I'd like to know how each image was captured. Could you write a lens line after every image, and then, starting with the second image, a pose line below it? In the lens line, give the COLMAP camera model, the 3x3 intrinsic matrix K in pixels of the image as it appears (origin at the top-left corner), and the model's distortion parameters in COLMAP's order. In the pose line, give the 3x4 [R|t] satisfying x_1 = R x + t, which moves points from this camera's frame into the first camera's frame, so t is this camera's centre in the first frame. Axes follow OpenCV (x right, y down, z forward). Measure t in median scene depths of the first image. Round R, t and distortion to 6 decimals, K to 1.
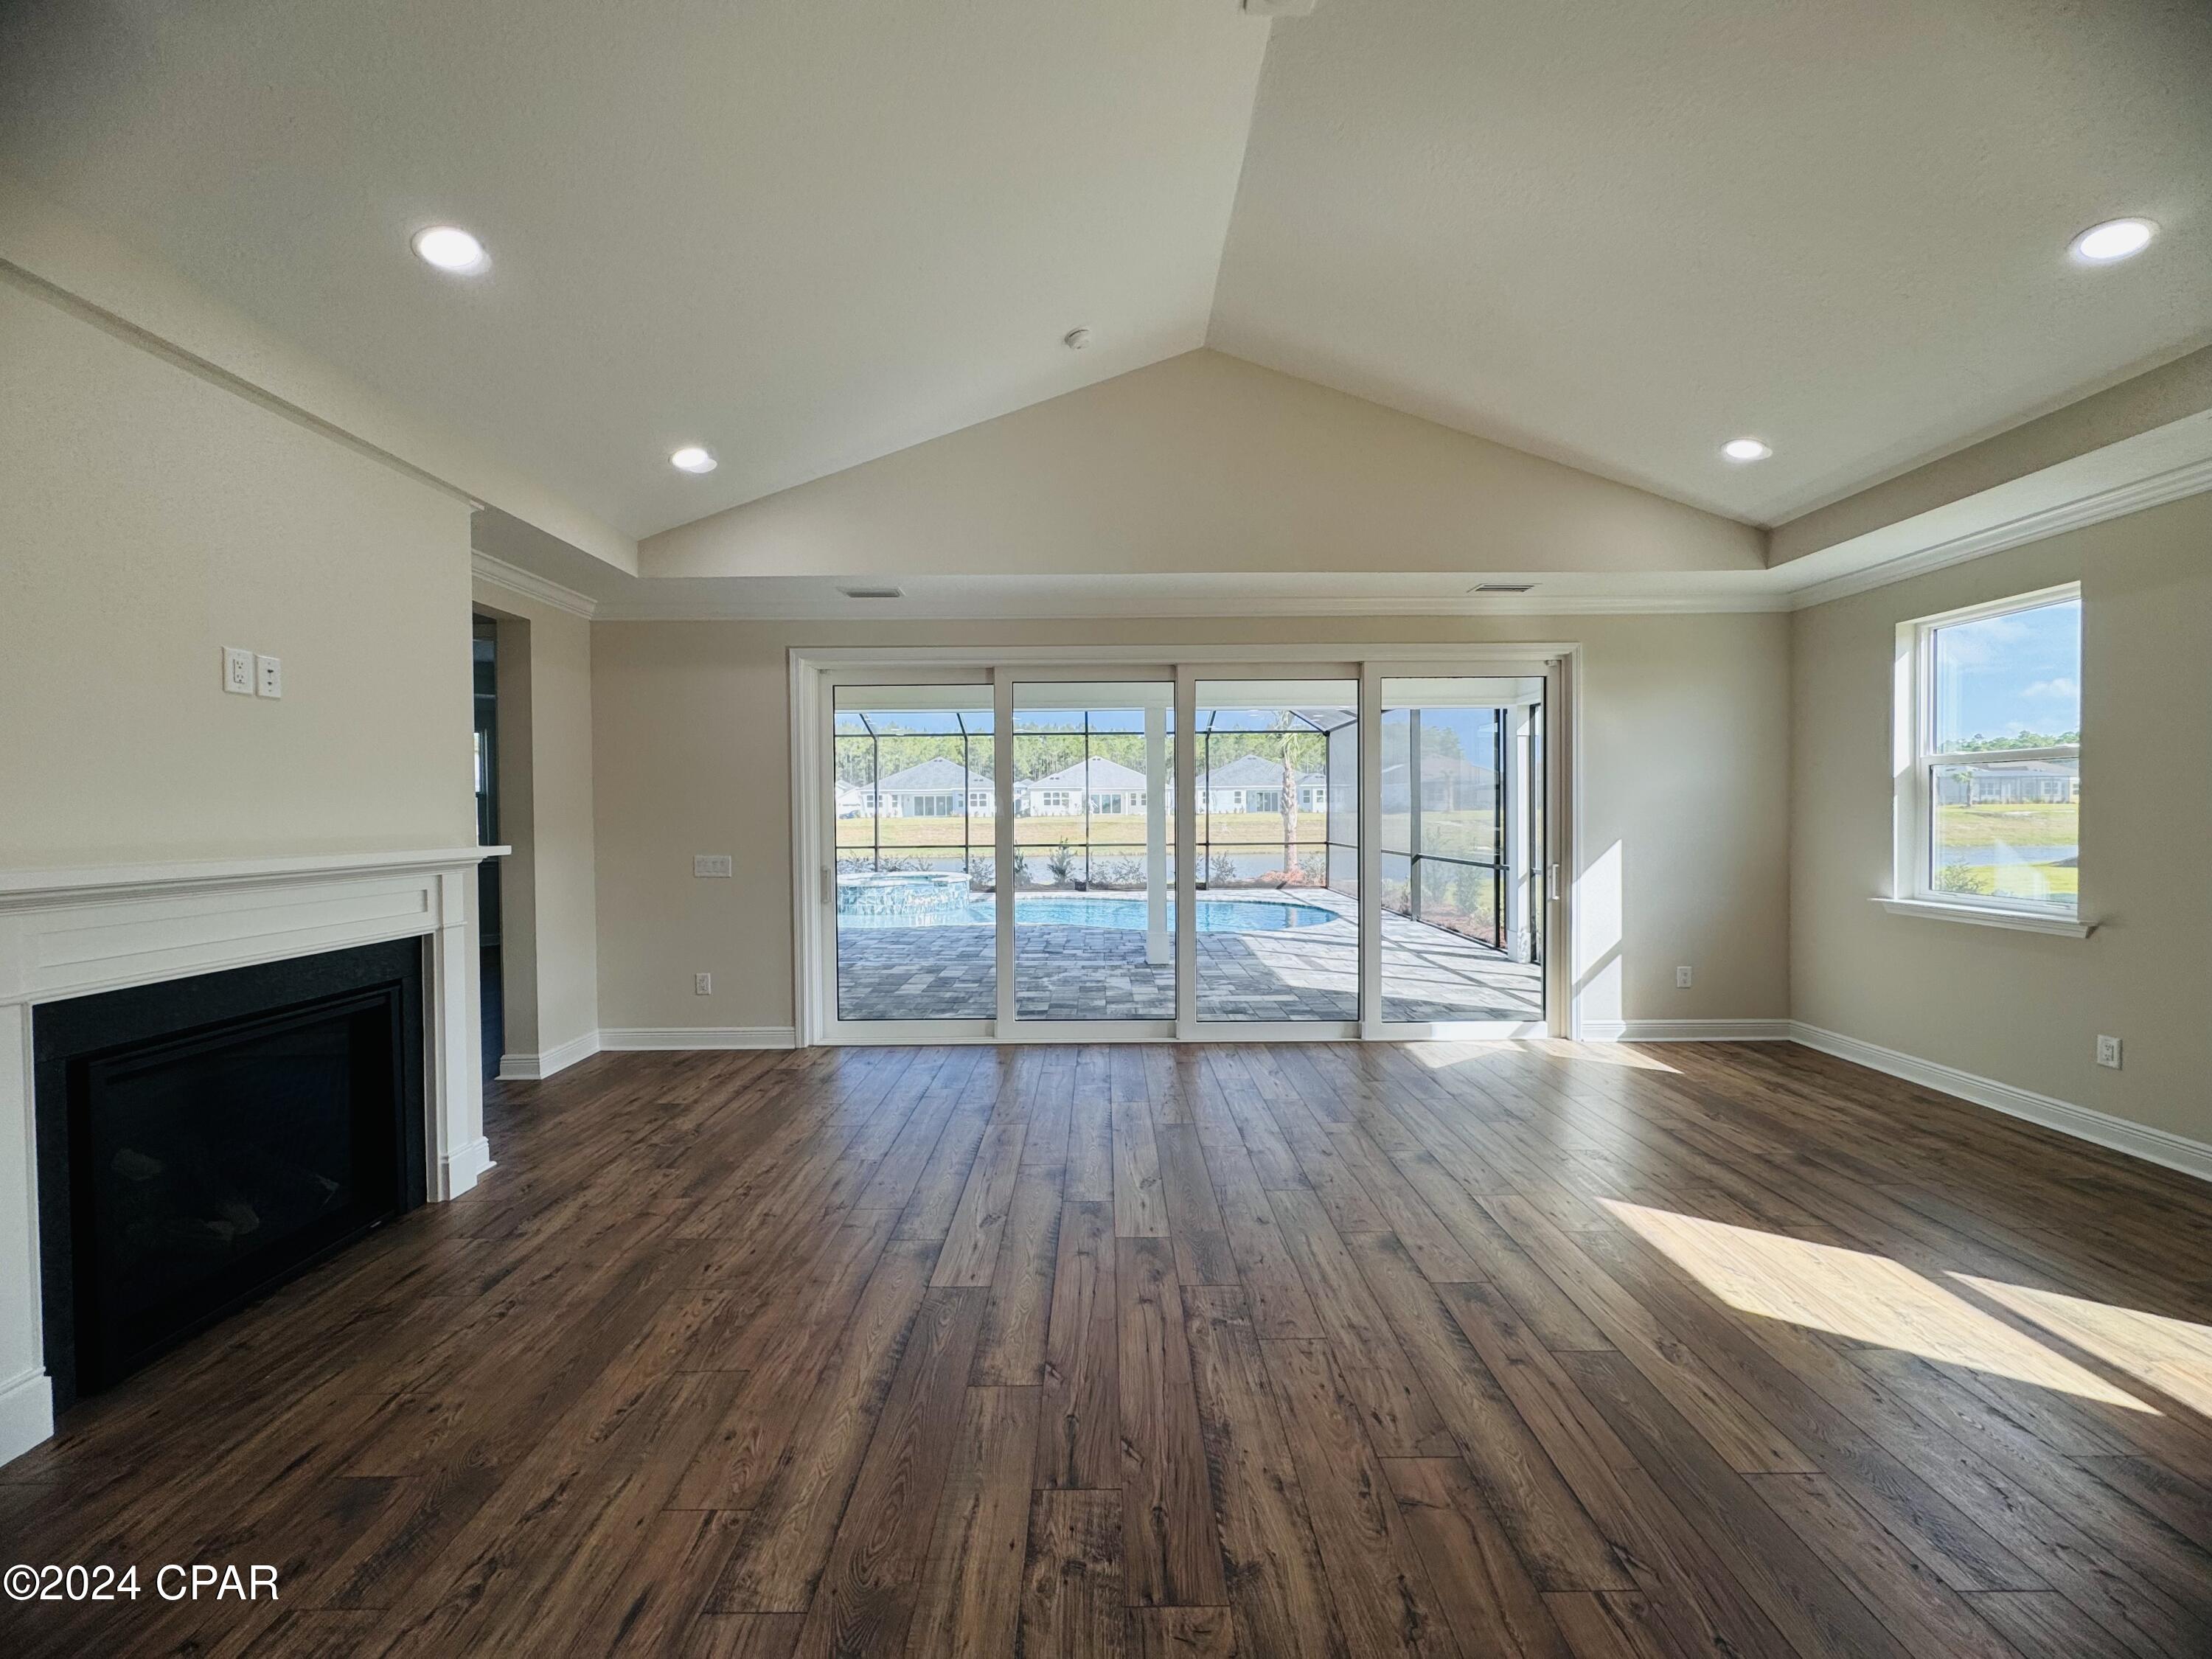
lens RADIAL K [[878.5, 0, 1106.0], [0, 878.5, 829.5], [0, 0, 1]] dist [-0.000189, 0.000162]
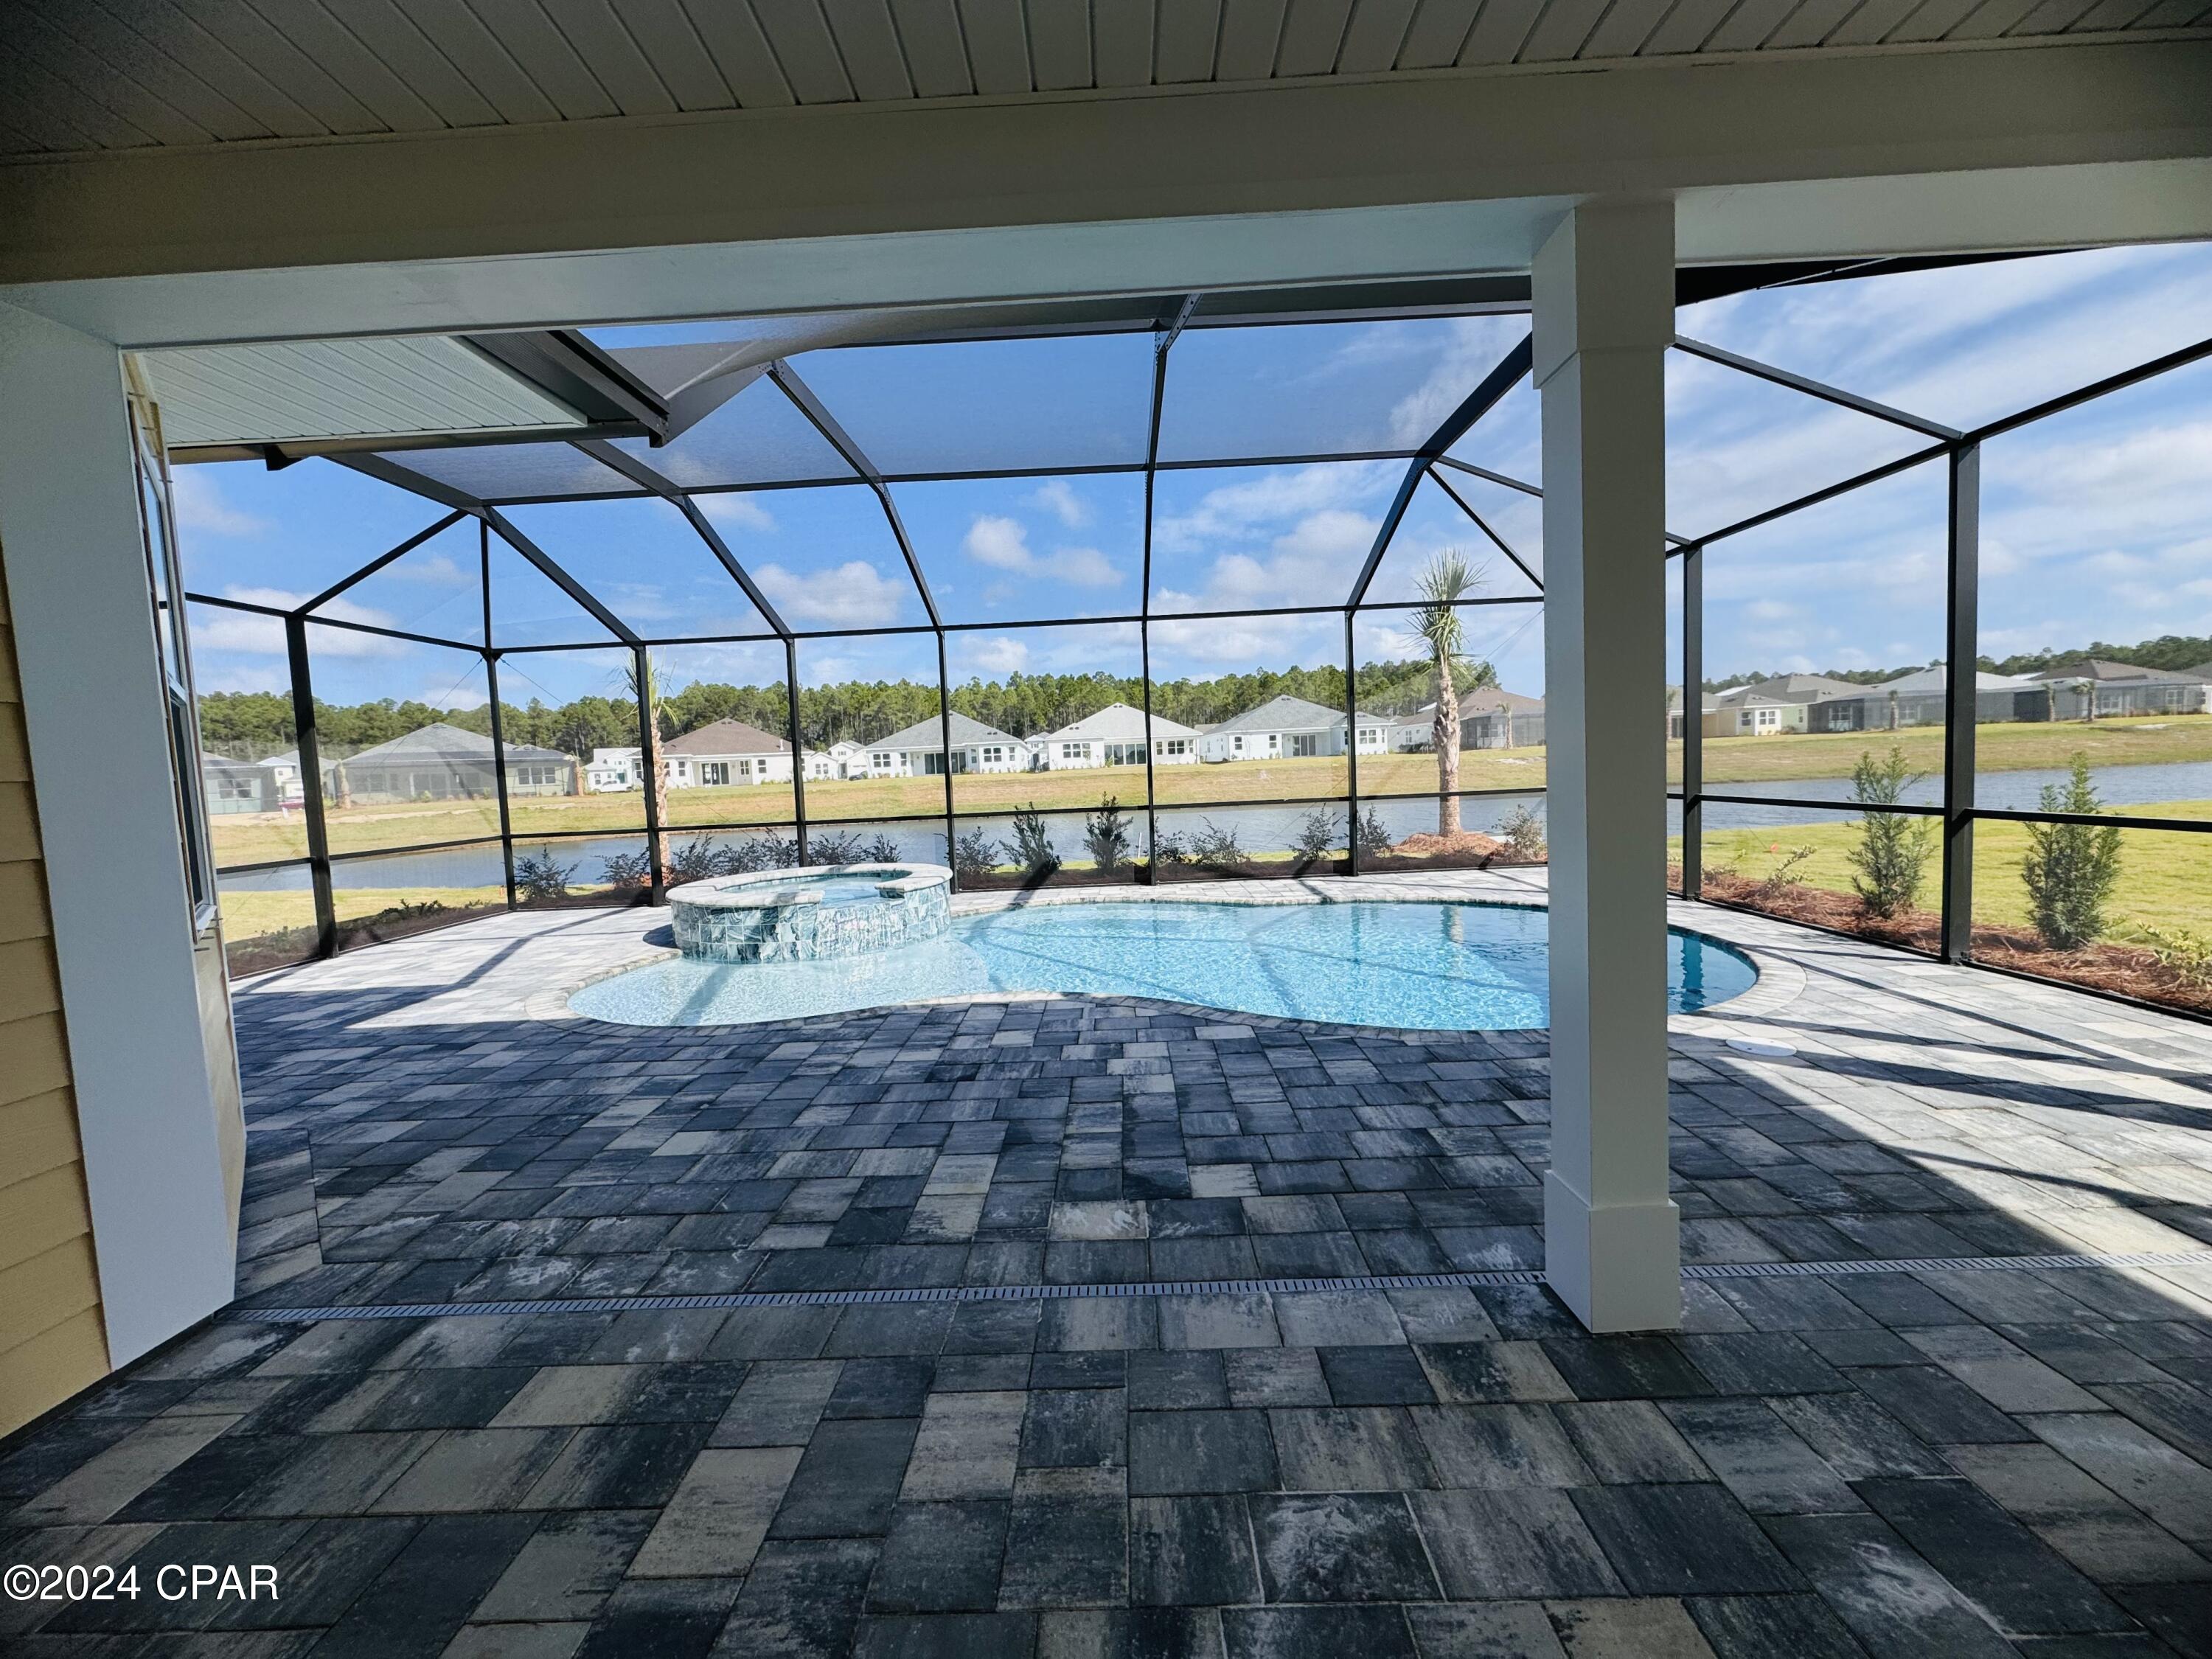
lens RADIAL K [[880.4, 0, 1107.0], [0, 880.4, 826.9], [0, 0, 1]] dist [-0.000841, 0.000247]
pose [[0.999117, -0.035560, -0.022370, -0.043161], [0.036645, 0.998071, 0.050122, 0.000116], [0.020544, -0.050898, 0.998493, 0.454289]]
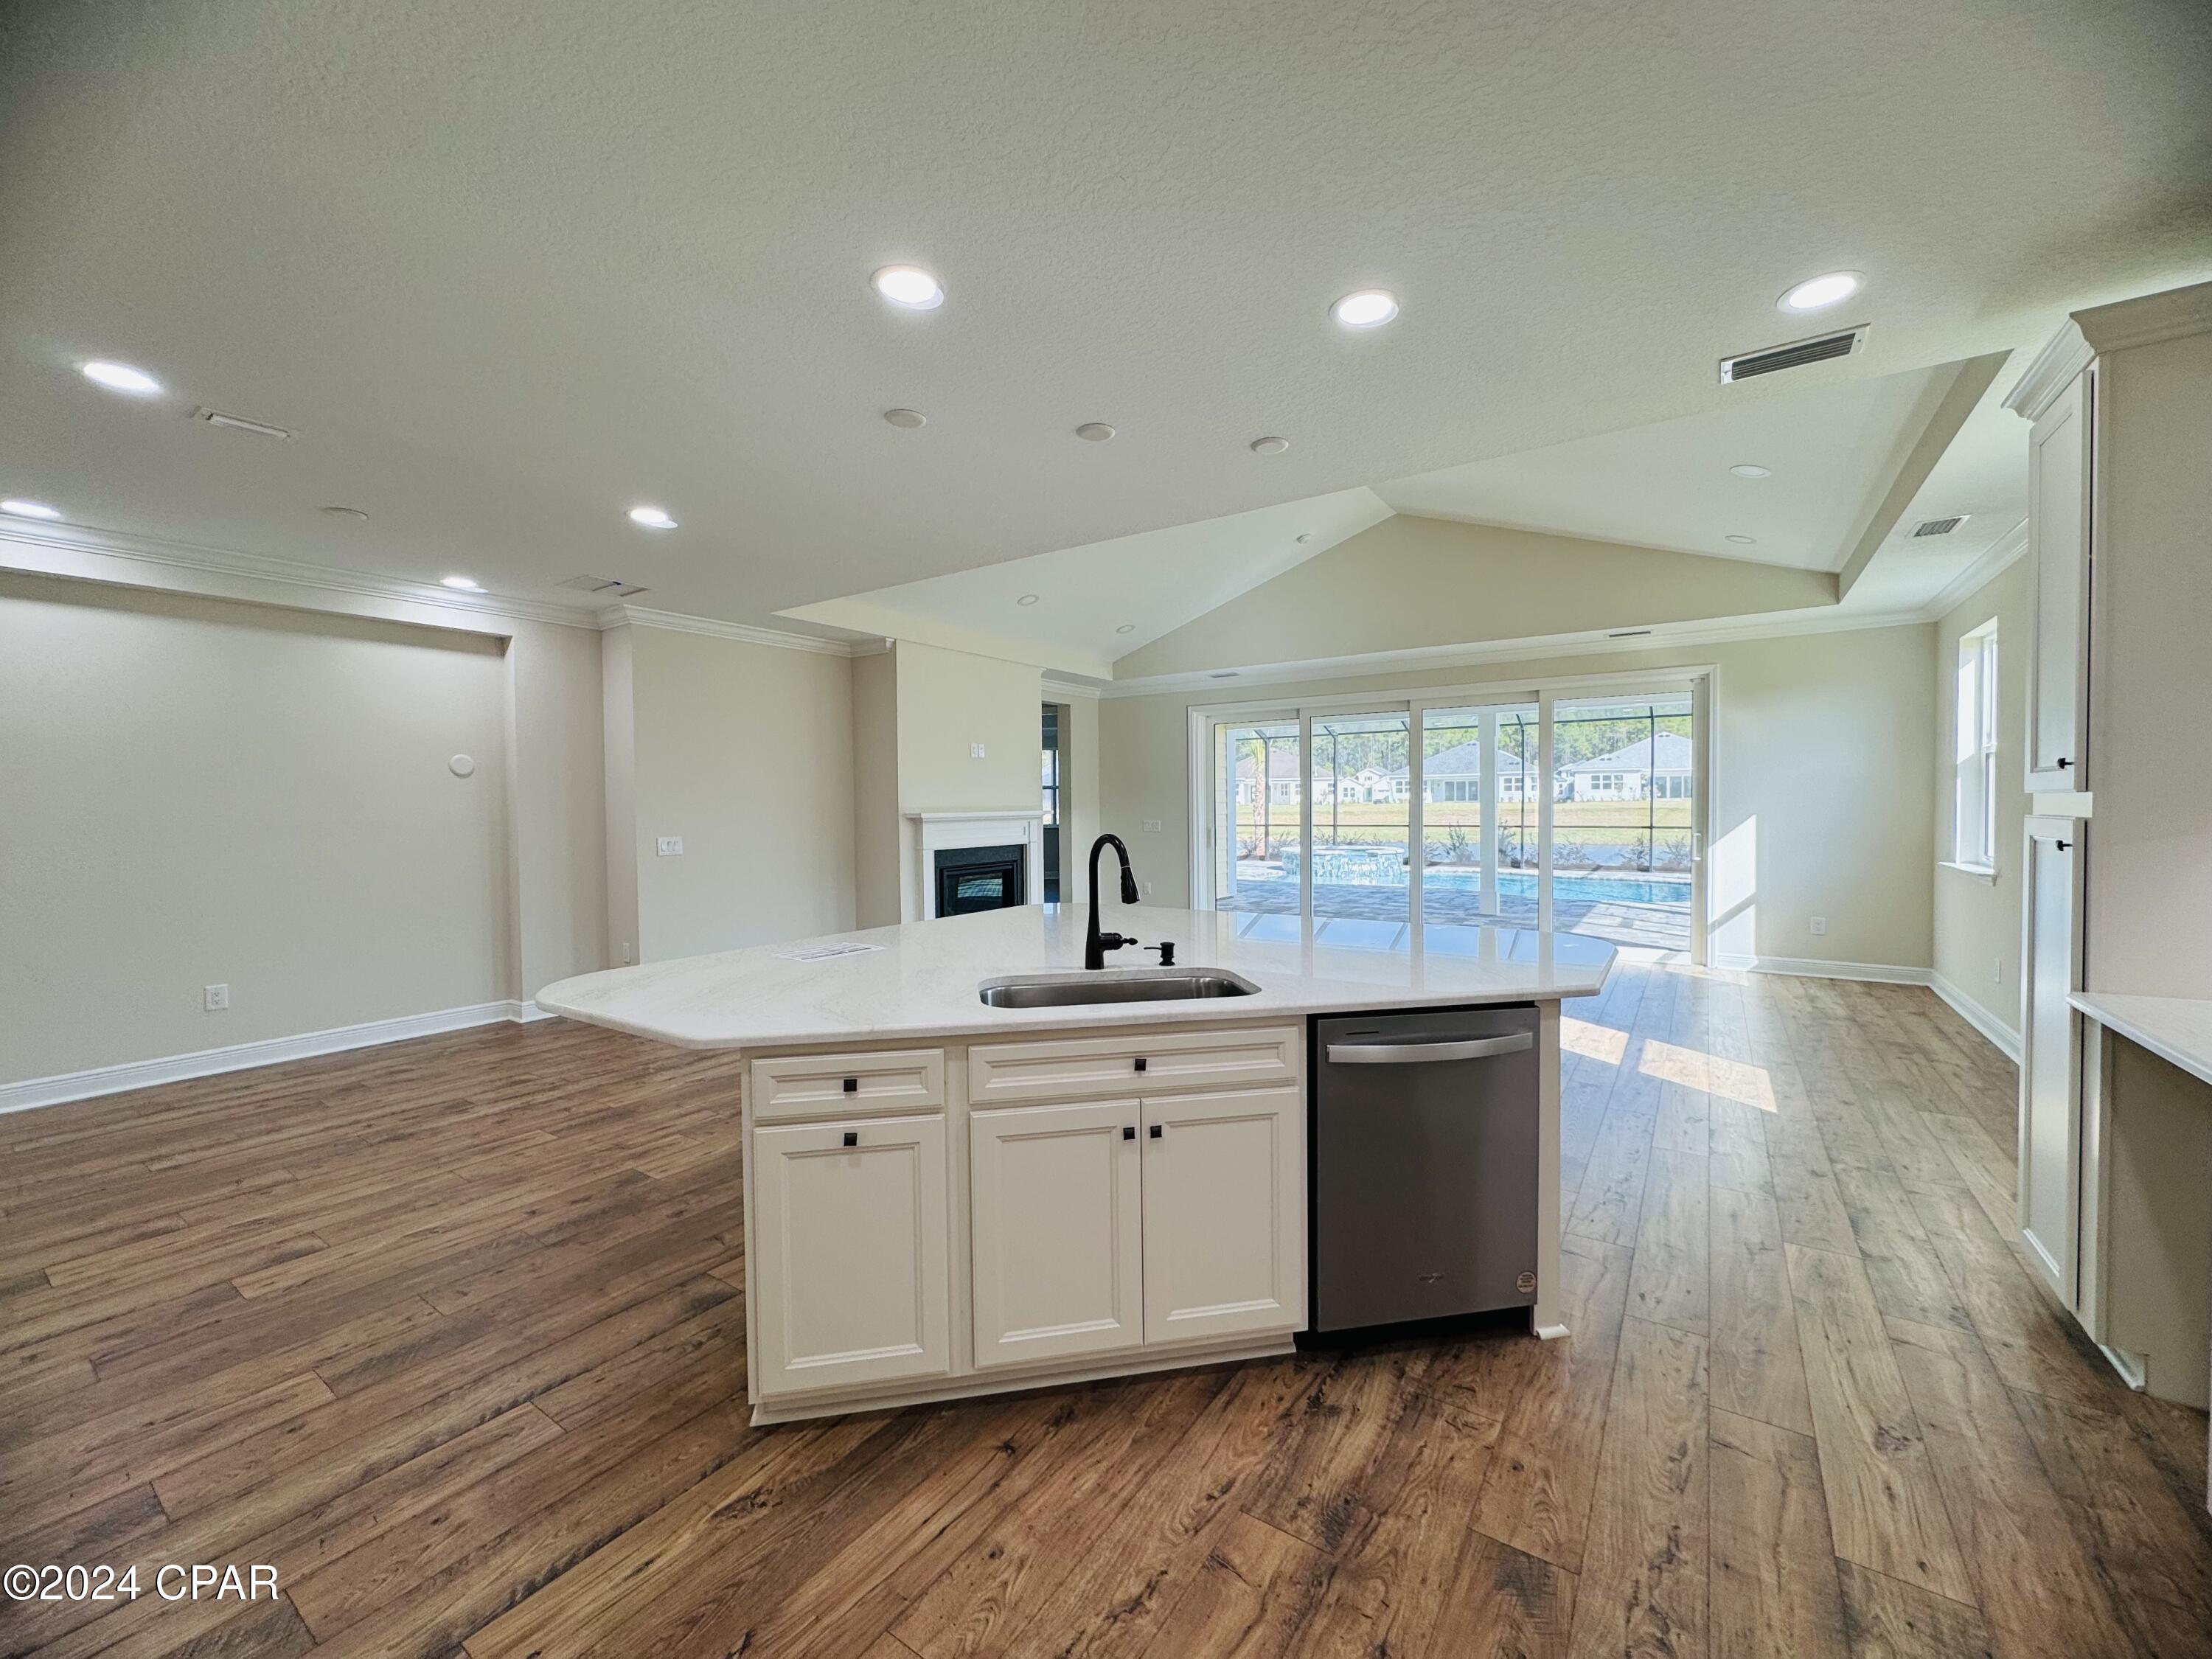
lens RADIAL K [[874.8, 0, 1107.2], [0, 874.8, 838.6], [0, 0, 1]] dist [-0.002023, 0.000118]
pose [[0.823863, 0.022747, -0.566332, 0.190860], [-0.007575, 0.999547, 0.029127, 0.005644], [0.566738, -0.019707, 0.823662, -0.211662]]
